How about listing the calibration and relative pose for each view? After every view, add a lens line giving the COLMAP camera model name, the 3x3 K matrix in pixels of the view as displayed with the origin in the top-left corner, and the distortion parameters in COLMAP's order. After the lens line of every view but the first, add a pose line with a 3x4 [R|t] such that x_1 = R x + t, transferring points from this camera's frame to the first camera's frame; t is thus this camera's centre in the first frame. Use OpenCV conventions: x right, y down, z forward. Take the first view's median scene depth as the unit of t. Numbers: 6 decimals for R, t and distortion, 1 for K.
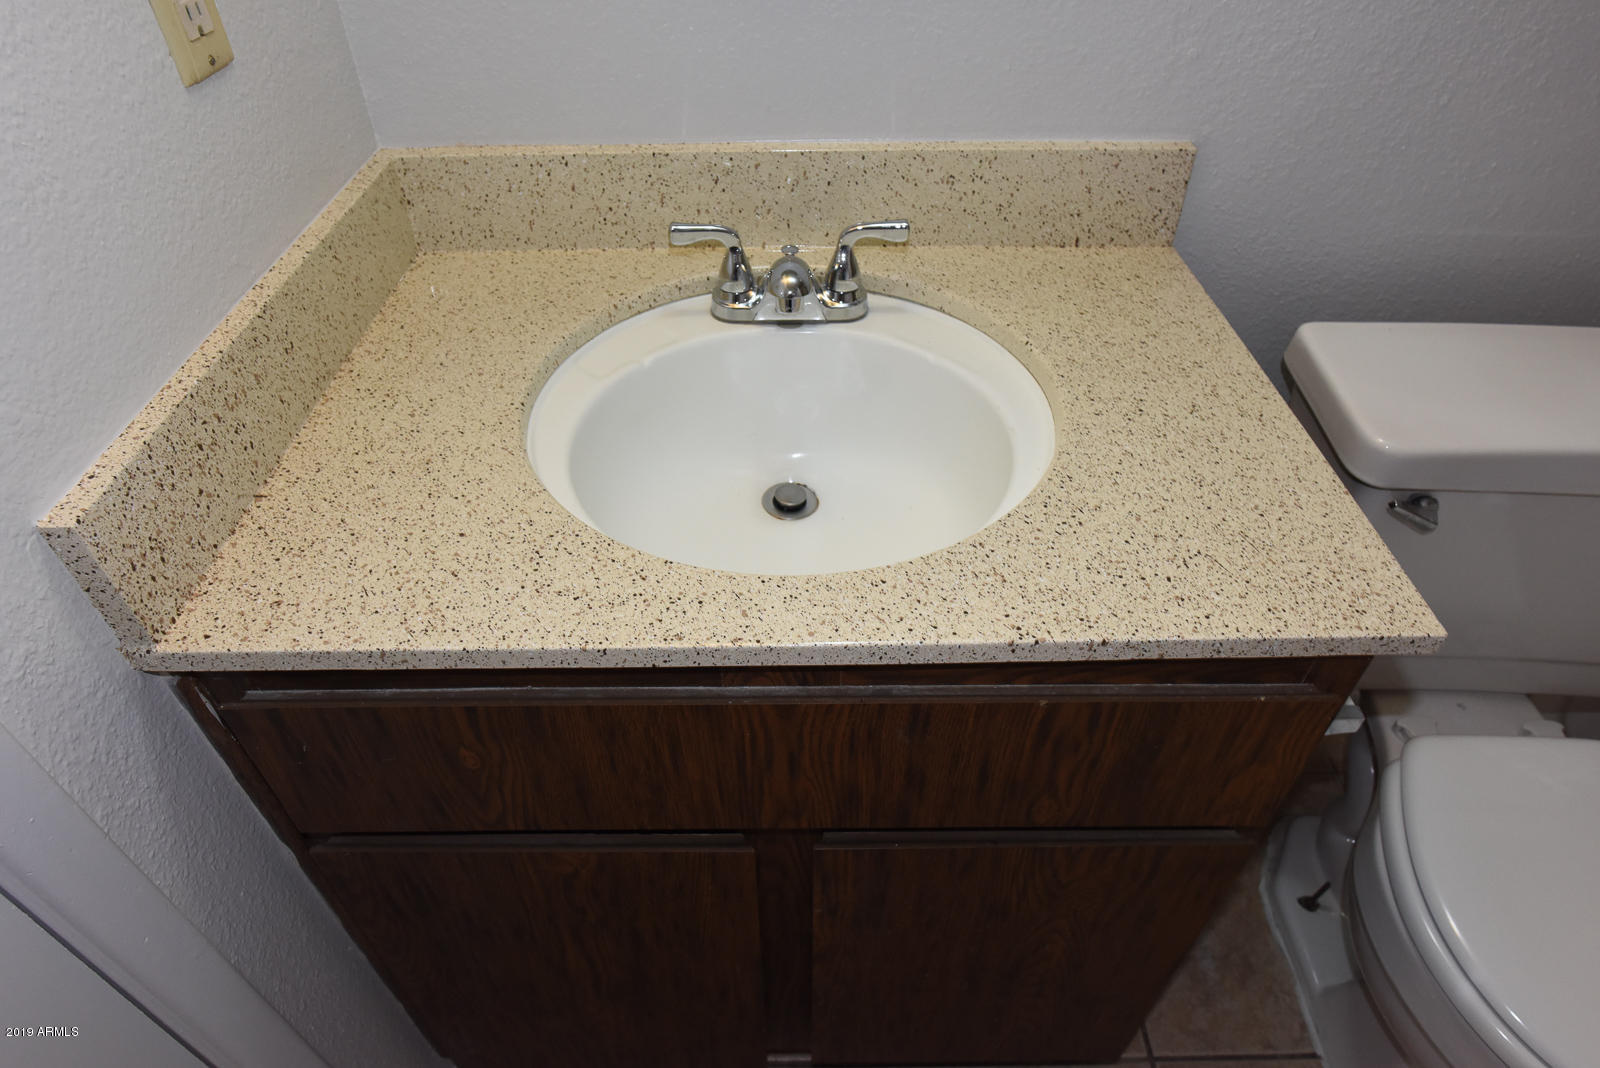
lens RADIAL K [[924.7, 0, 800.0], [0, 924.7, 534.0], [0, 0, 1]] dist [-0.031418, 0.000556]
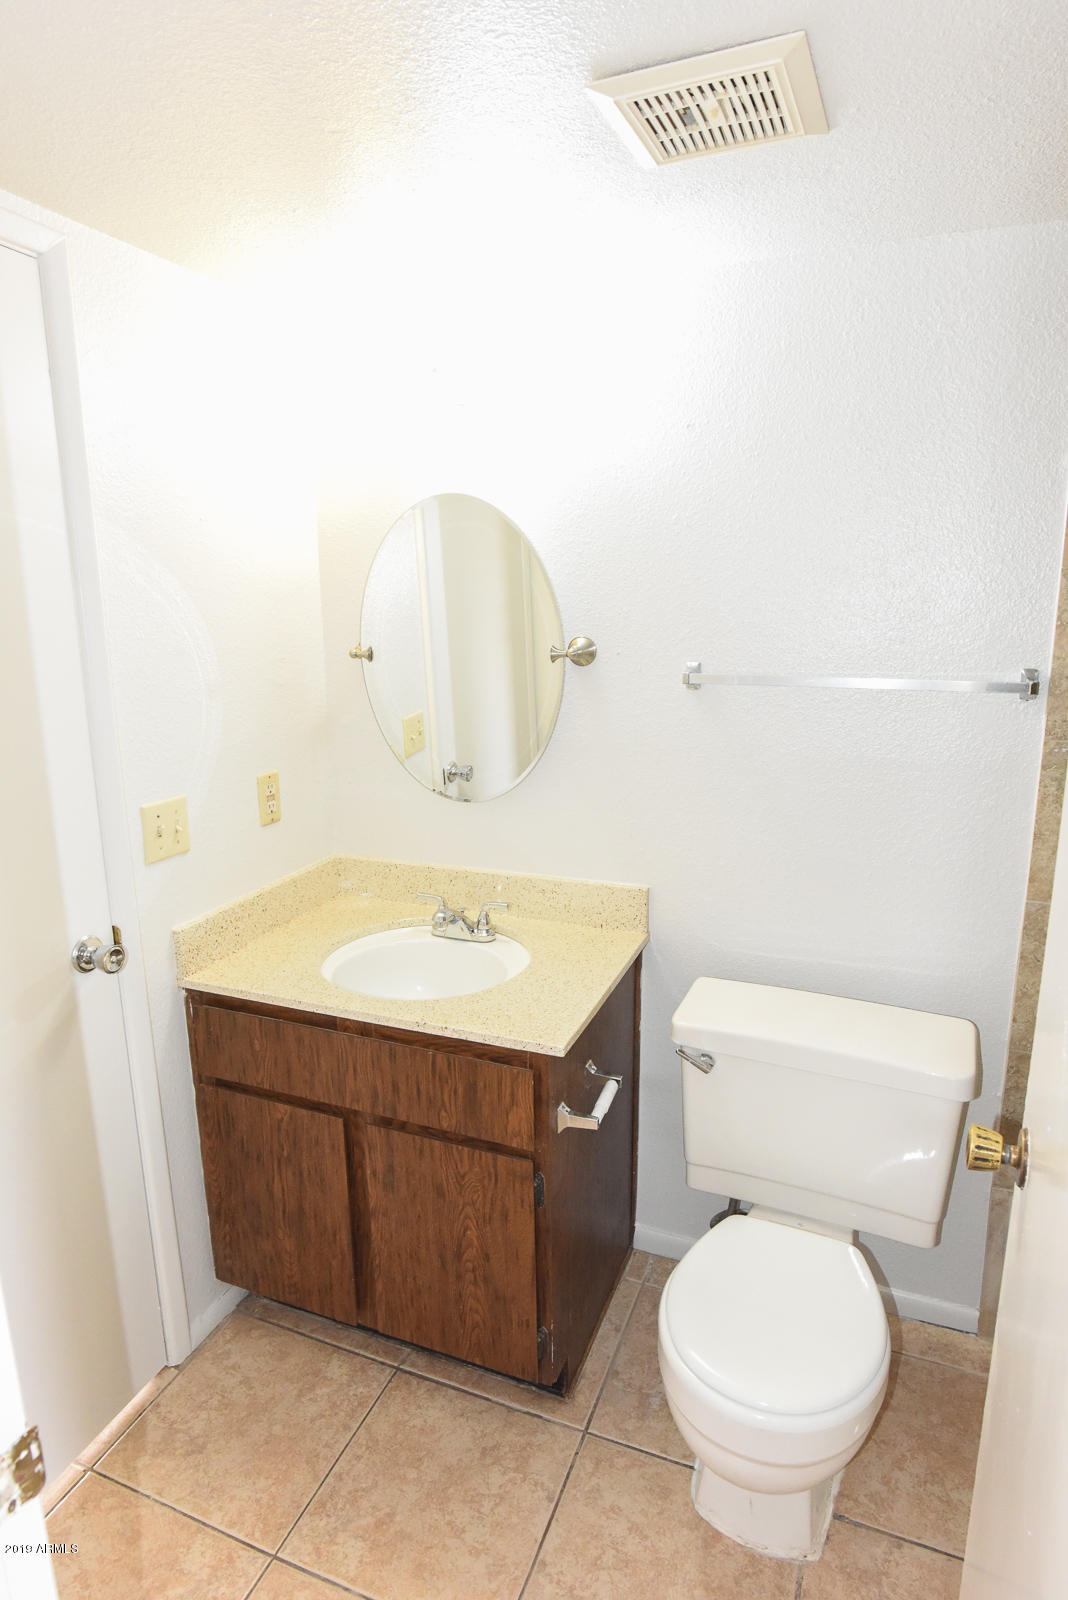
lens RADIAL K [[924.7, 0, 534.0], [0, 924.7, 800.0], [0, 0, 1]] dist [-0.031418, 0.000556]
pose [[0.923637, 0.074052, -0.376045, 1.021513], [-0.247177, 0.864940, -0.436786, 0.439267], [0.292912, 0.496382, 0.817195, -1.023685]]
